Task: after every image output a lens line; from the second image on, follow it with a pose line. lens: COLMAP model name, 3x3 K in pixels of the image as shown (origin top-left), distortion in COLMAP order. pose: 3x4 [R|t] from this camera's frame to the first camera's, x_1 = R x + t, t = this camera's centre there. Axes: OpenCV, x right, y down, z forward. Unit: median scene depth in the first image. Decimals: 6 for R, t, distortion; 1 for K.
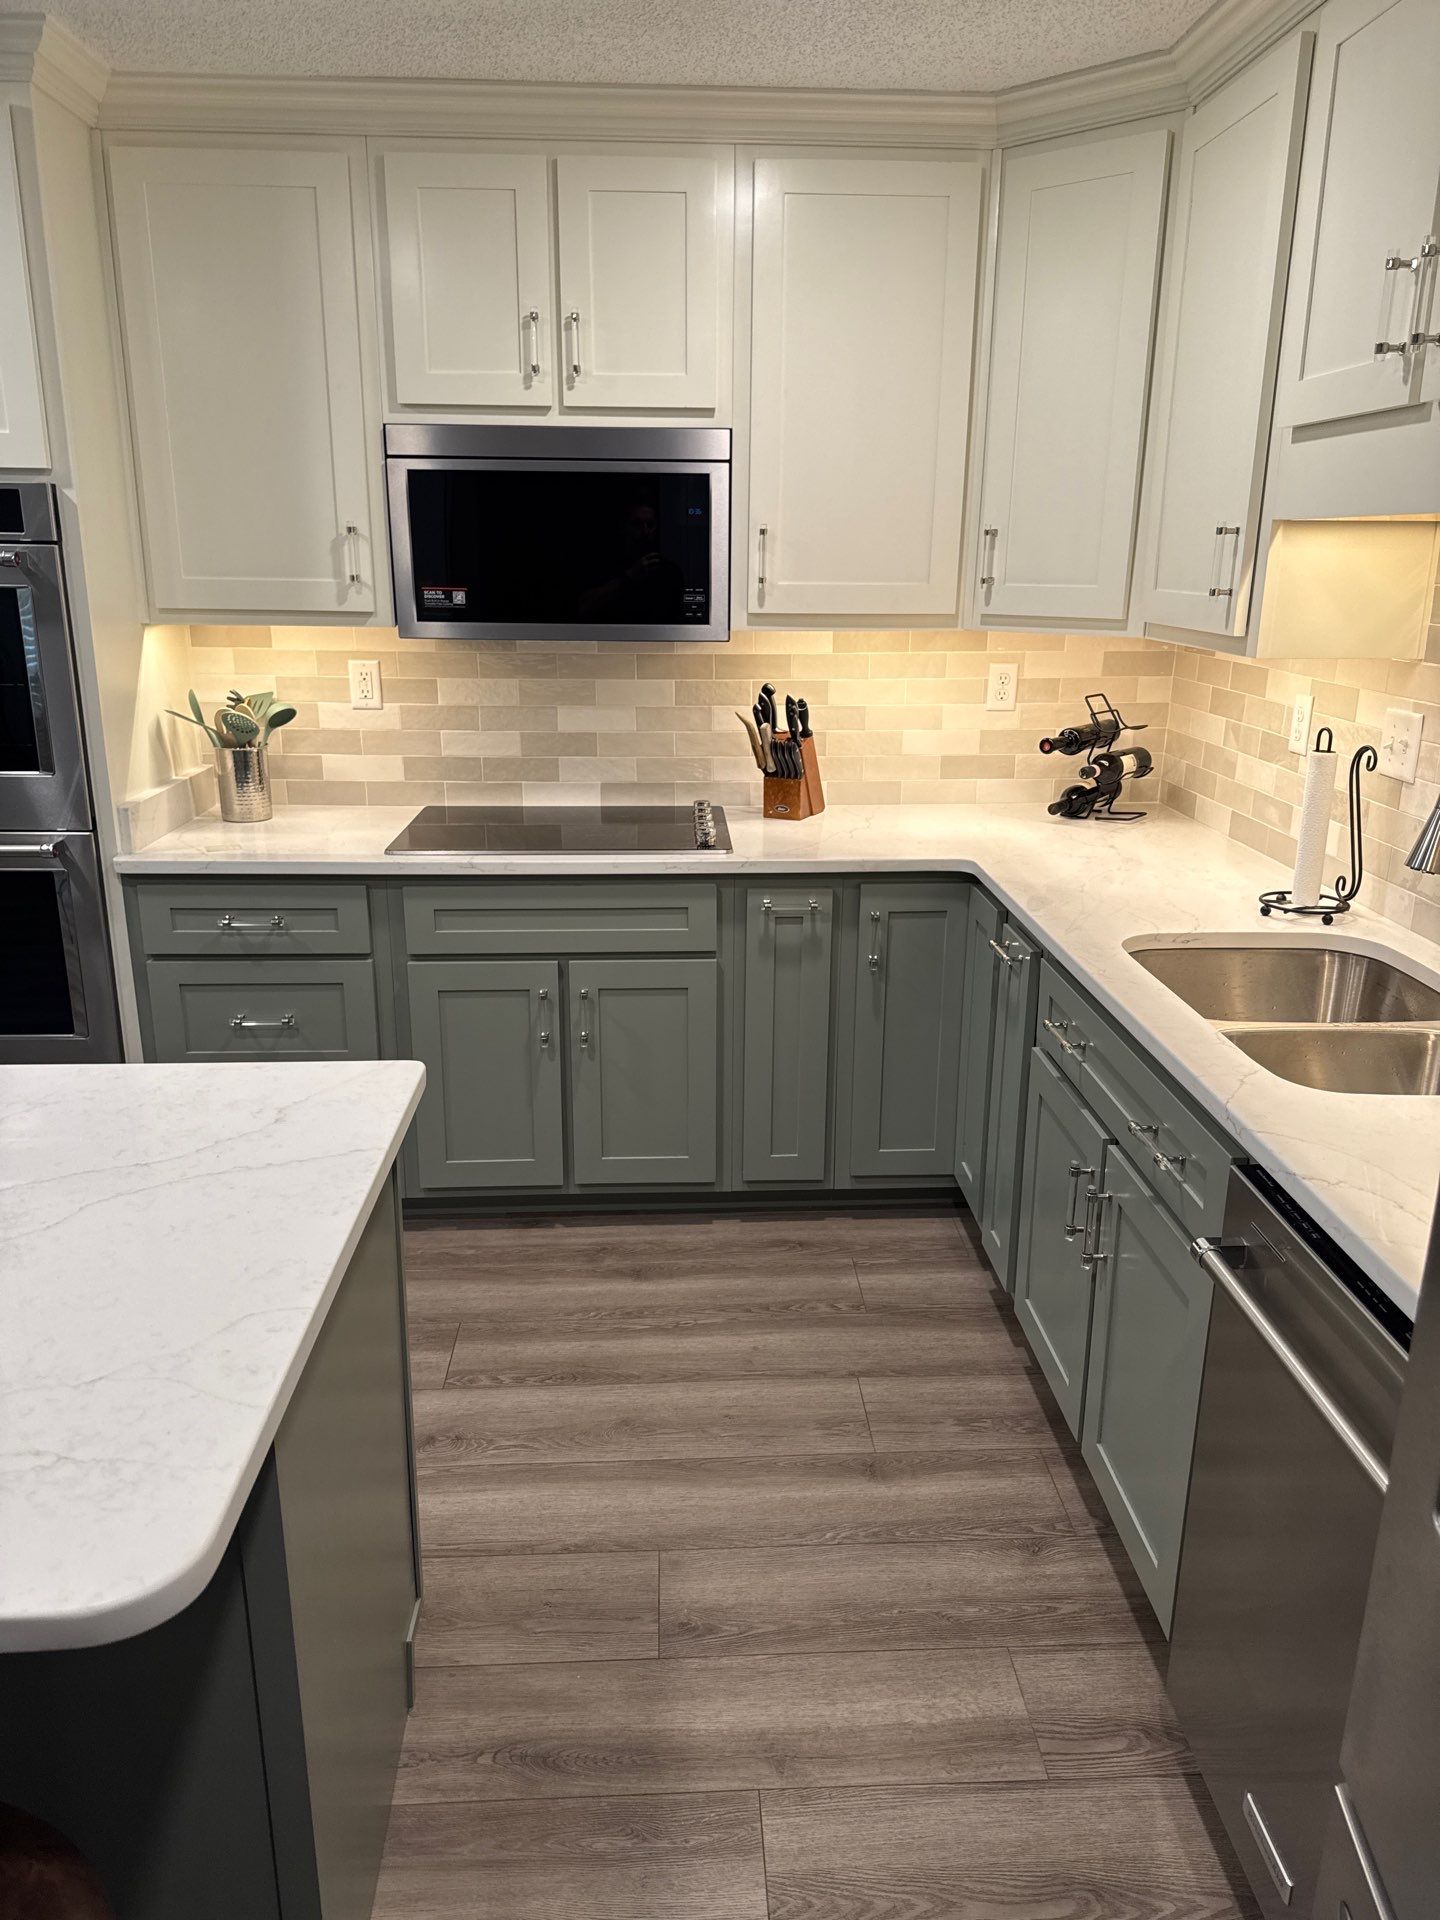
lens RADIAL K [[1349.7, 0, 727.5], [0, 1349.7, 946.6], [0, 0, 1]] dist [0.066252, -0.084048]
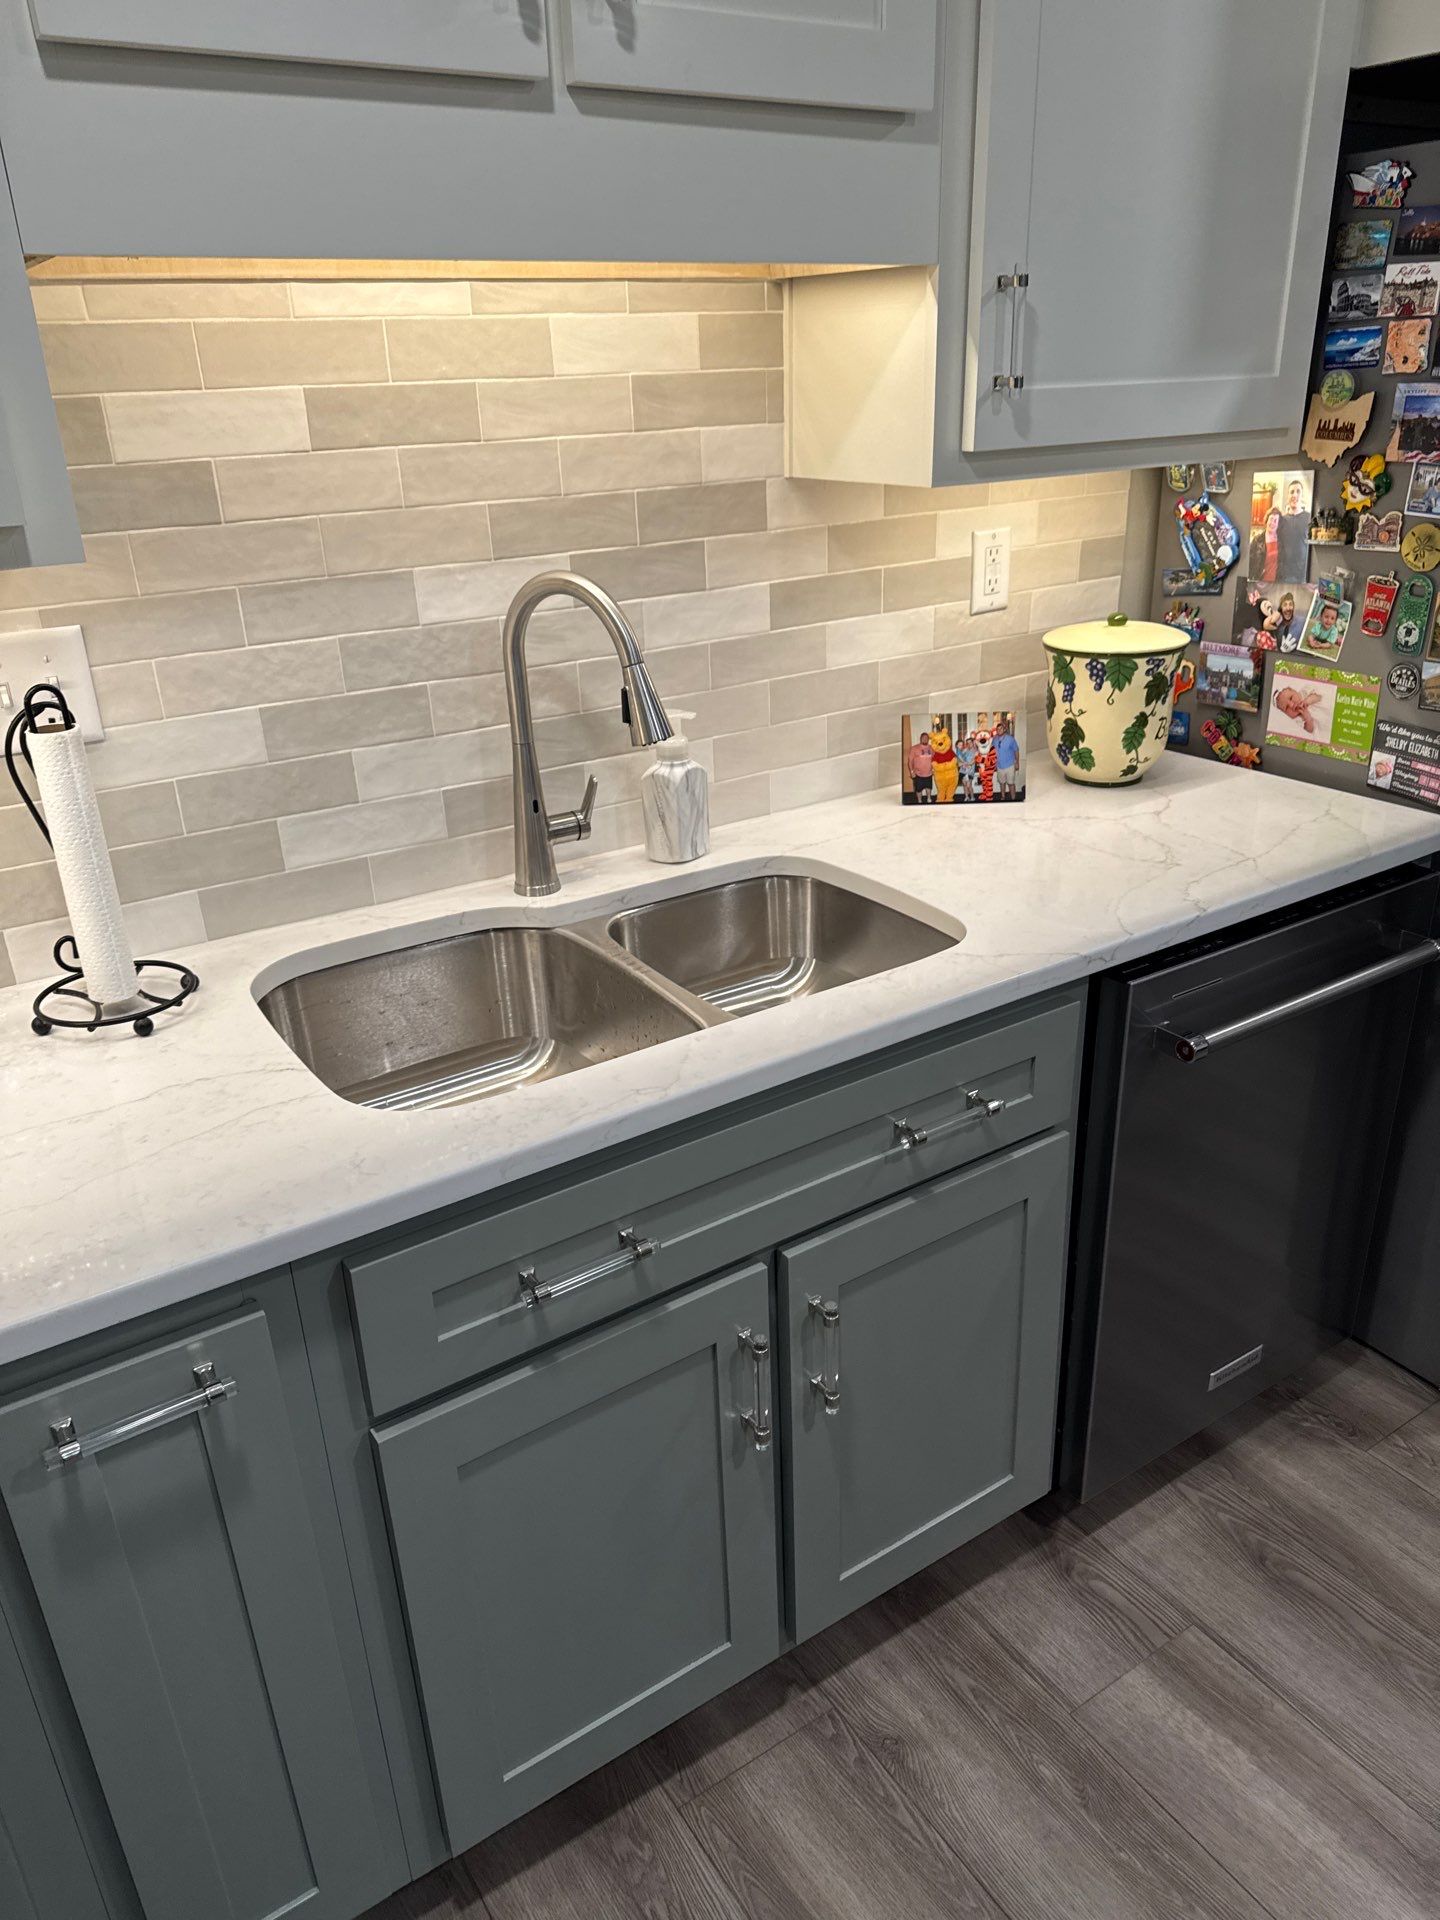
lens RADIAL K [[1349.7, 0, 722.7], [0, 1349.7, 965.4], [0, 0, 1]] dist [0.066252, -0.084048]
pose [[-0.513221, -0.339687, 0.788173, -0.124393], [0.265463, 0.810481, 0.522158, -0.229439], [-0.816170, 0.477214, -0.325782, 0.829539]]
